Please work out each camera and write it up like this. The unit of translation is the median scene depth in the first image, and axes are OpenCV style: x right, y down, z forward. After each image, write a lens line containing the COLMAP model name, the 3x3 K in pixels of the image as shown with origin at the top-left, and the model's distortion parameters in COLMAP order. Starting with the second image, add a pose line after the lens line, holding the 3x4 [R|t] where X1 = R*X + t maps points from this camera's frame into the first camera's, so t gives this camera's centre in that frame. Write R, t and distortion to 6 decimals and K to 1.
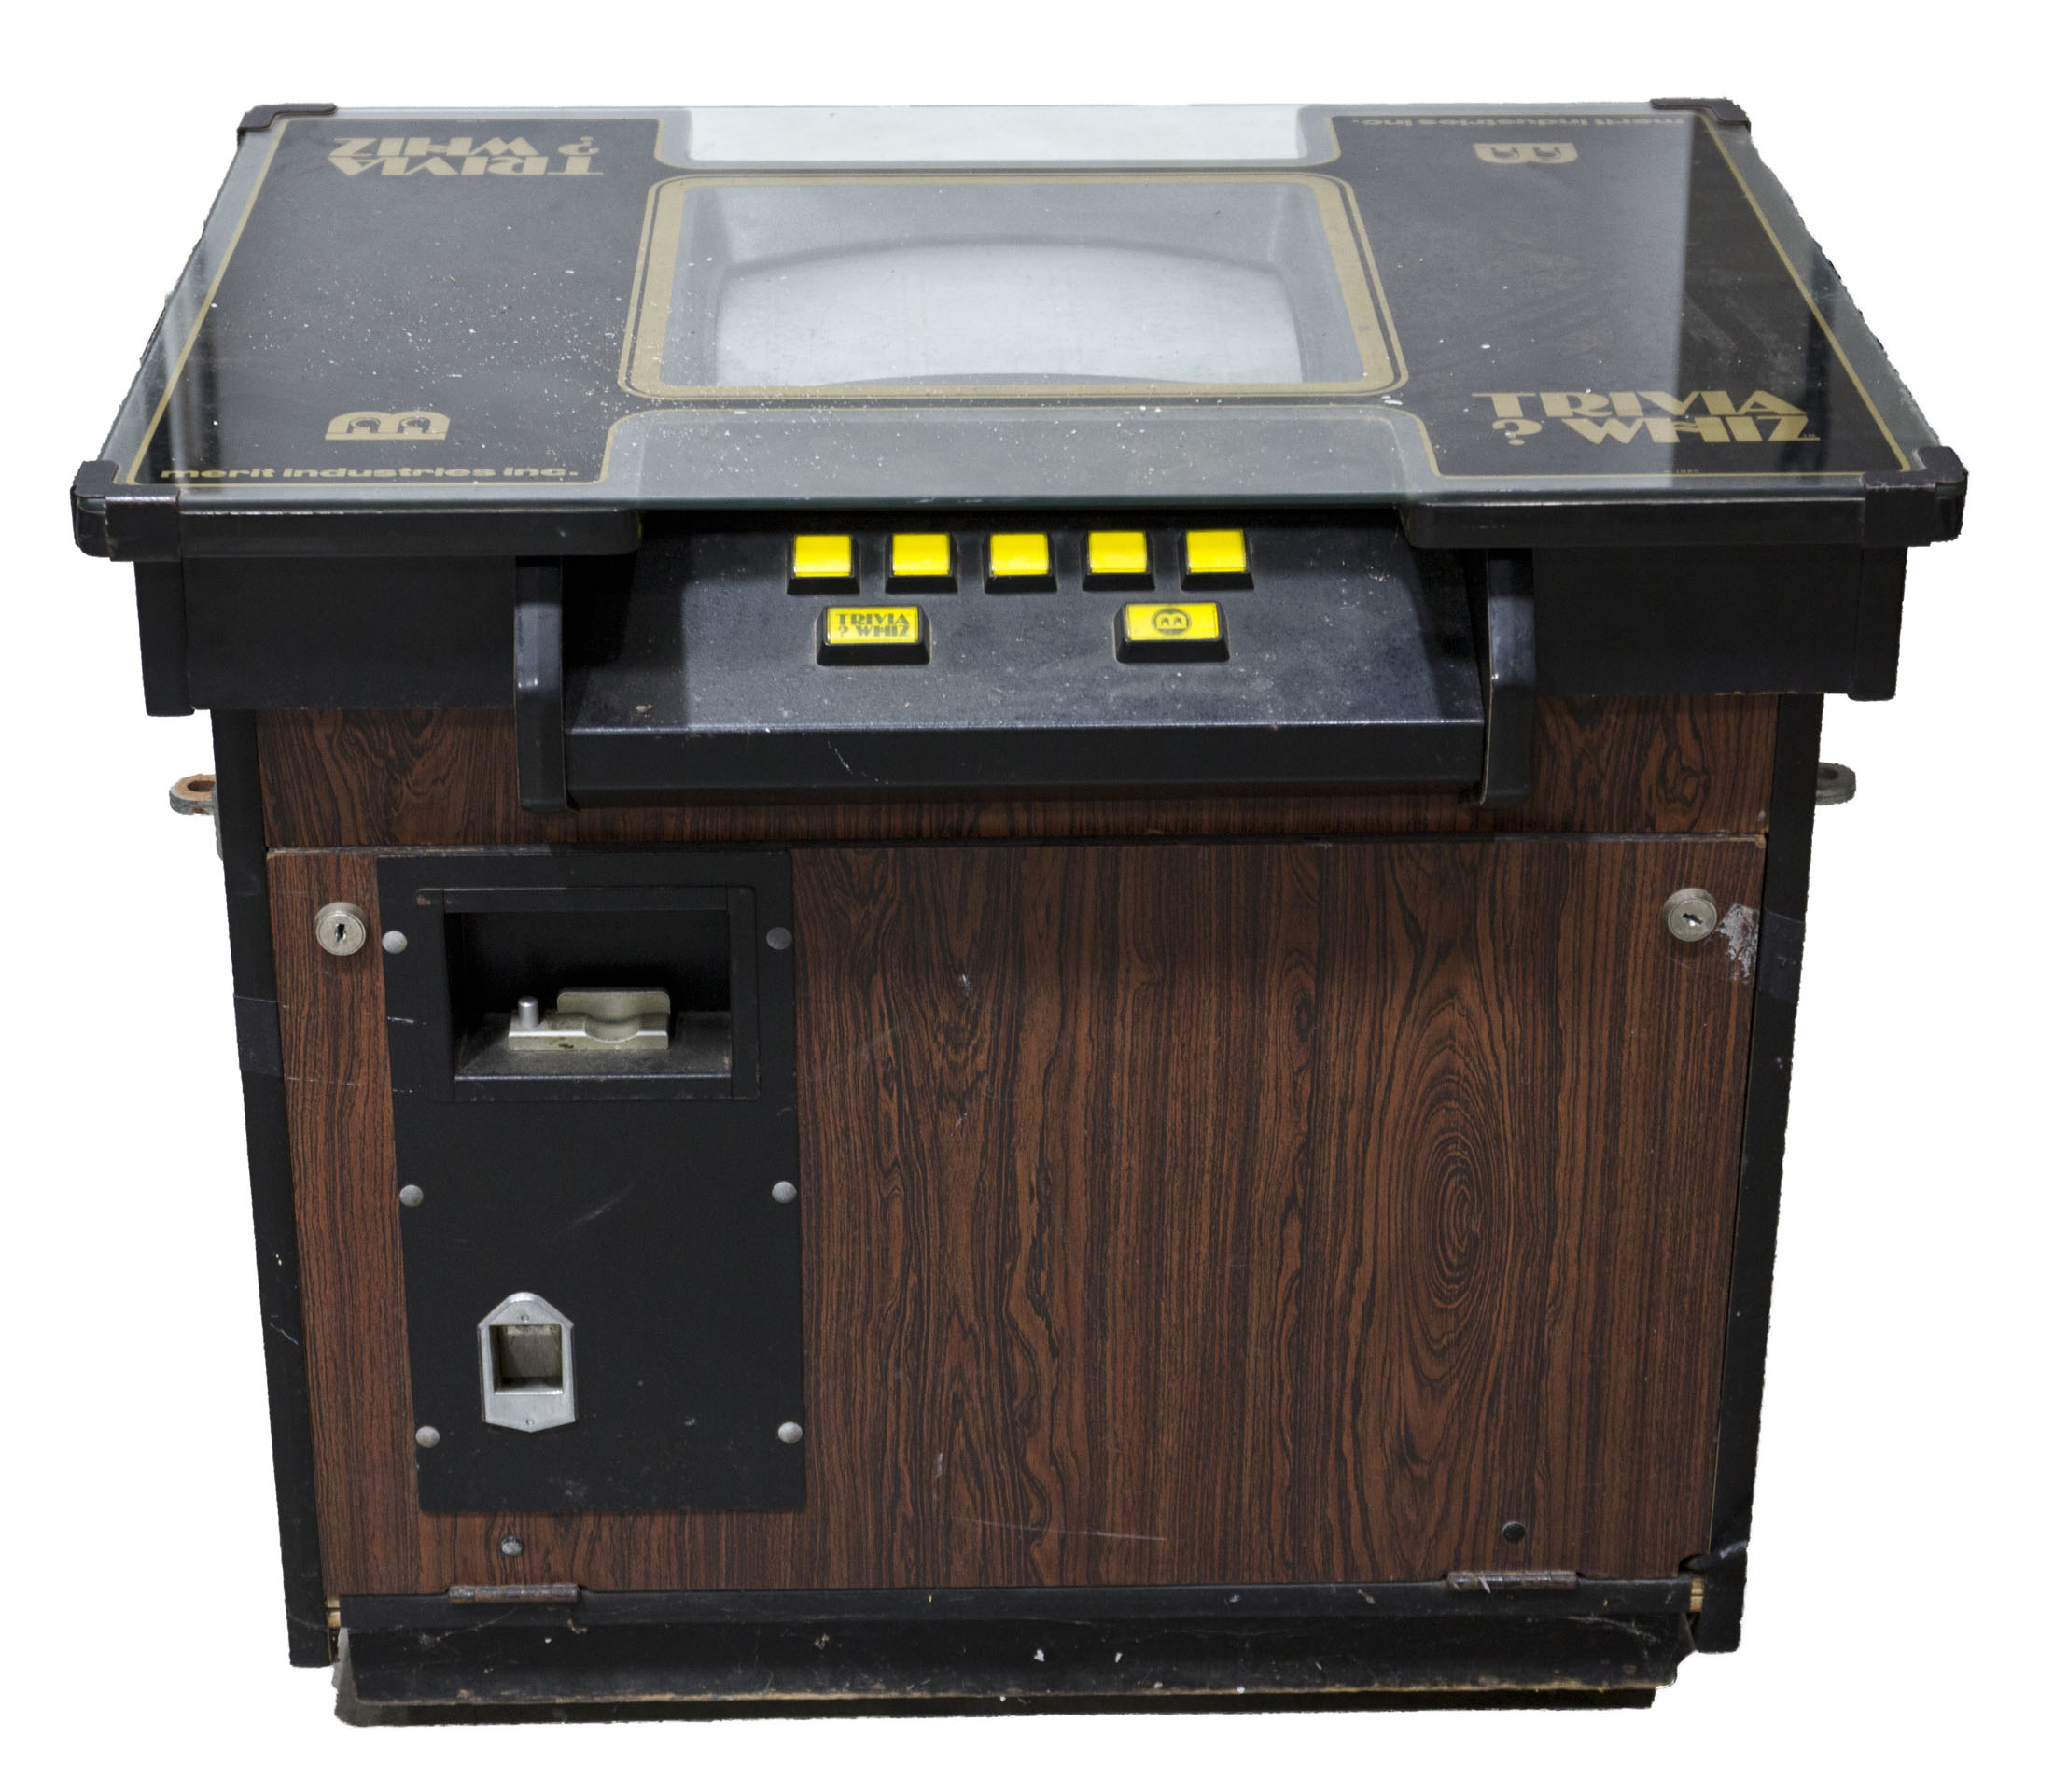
lens RADIAL K [[4848.1, 0, 1035.1], [0, 4848.1, 886.9], [0, 0, 1]] dist [-0.151760, 0.000000]
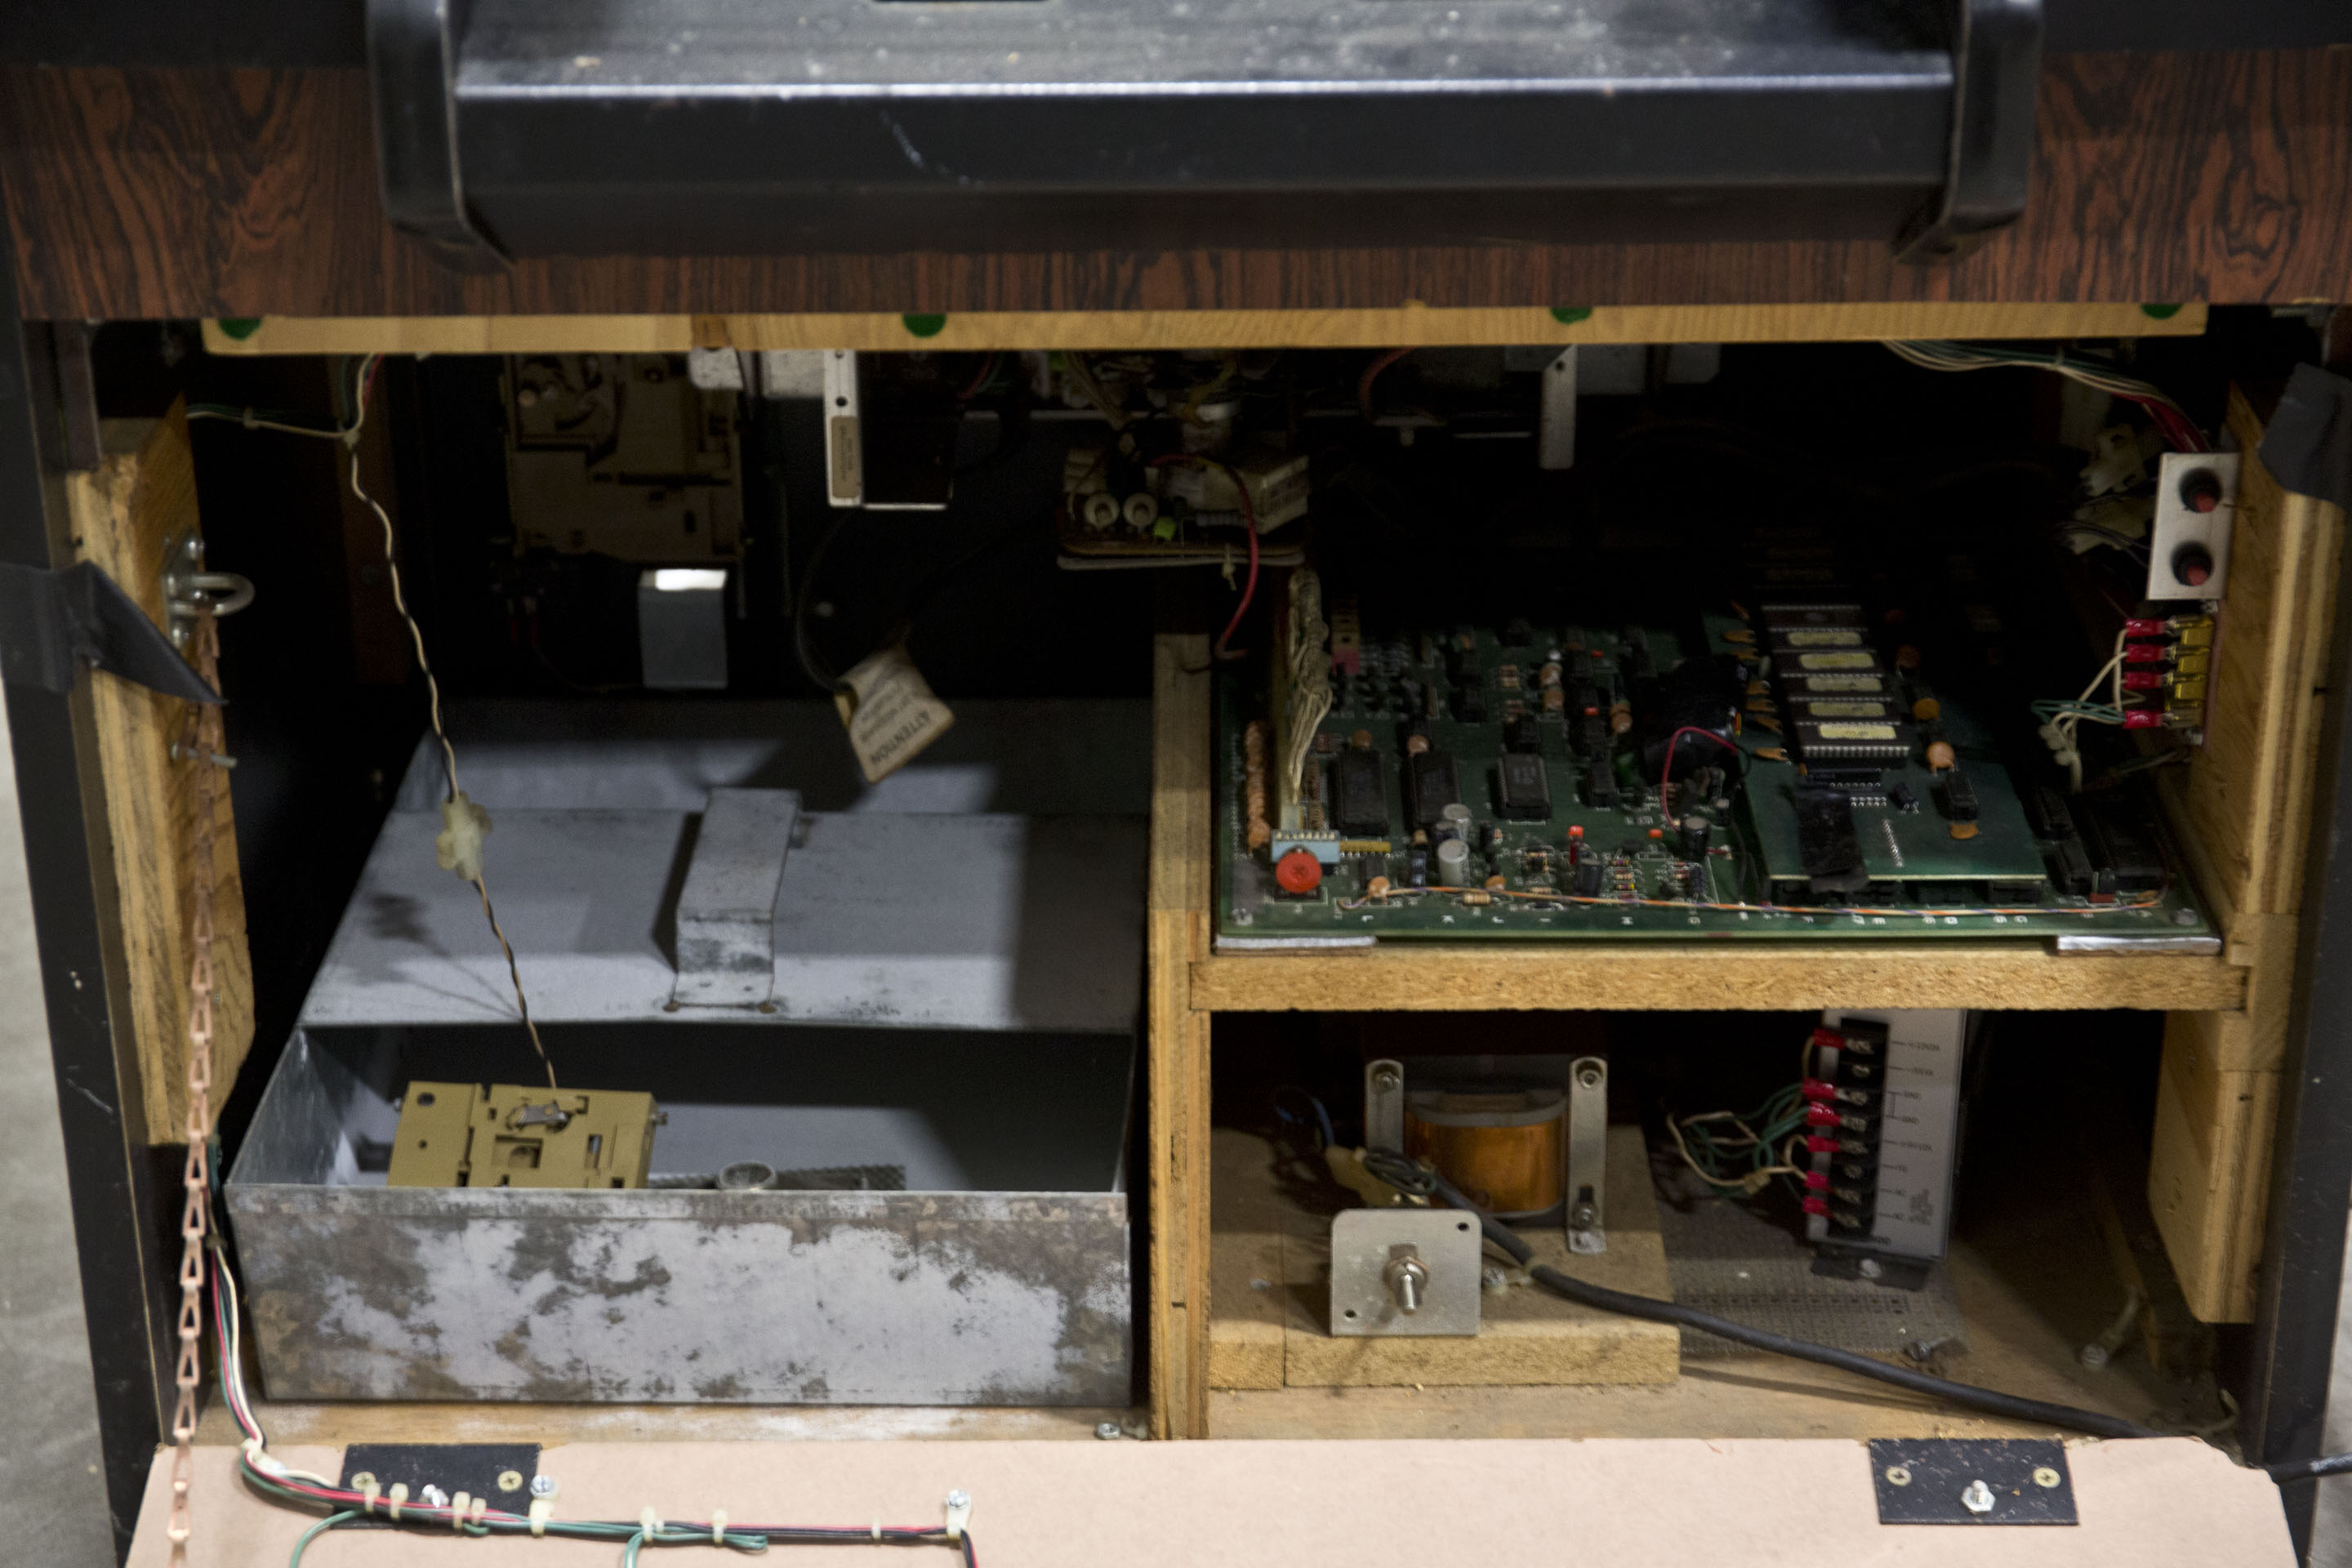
lens RADIAL K [[4653.8, 0, 1176.4], [0, 4653.8, 784.5], [0, 0, 1]] dist [0.005495, 0.000000]
pose [[0.999354, 0.003132, -0.035796, 0.015429], [-0.003268, 0.999988, -0.003750, 0.055027], [0.035784, 0.003865, 0.999352, 0.391281]]
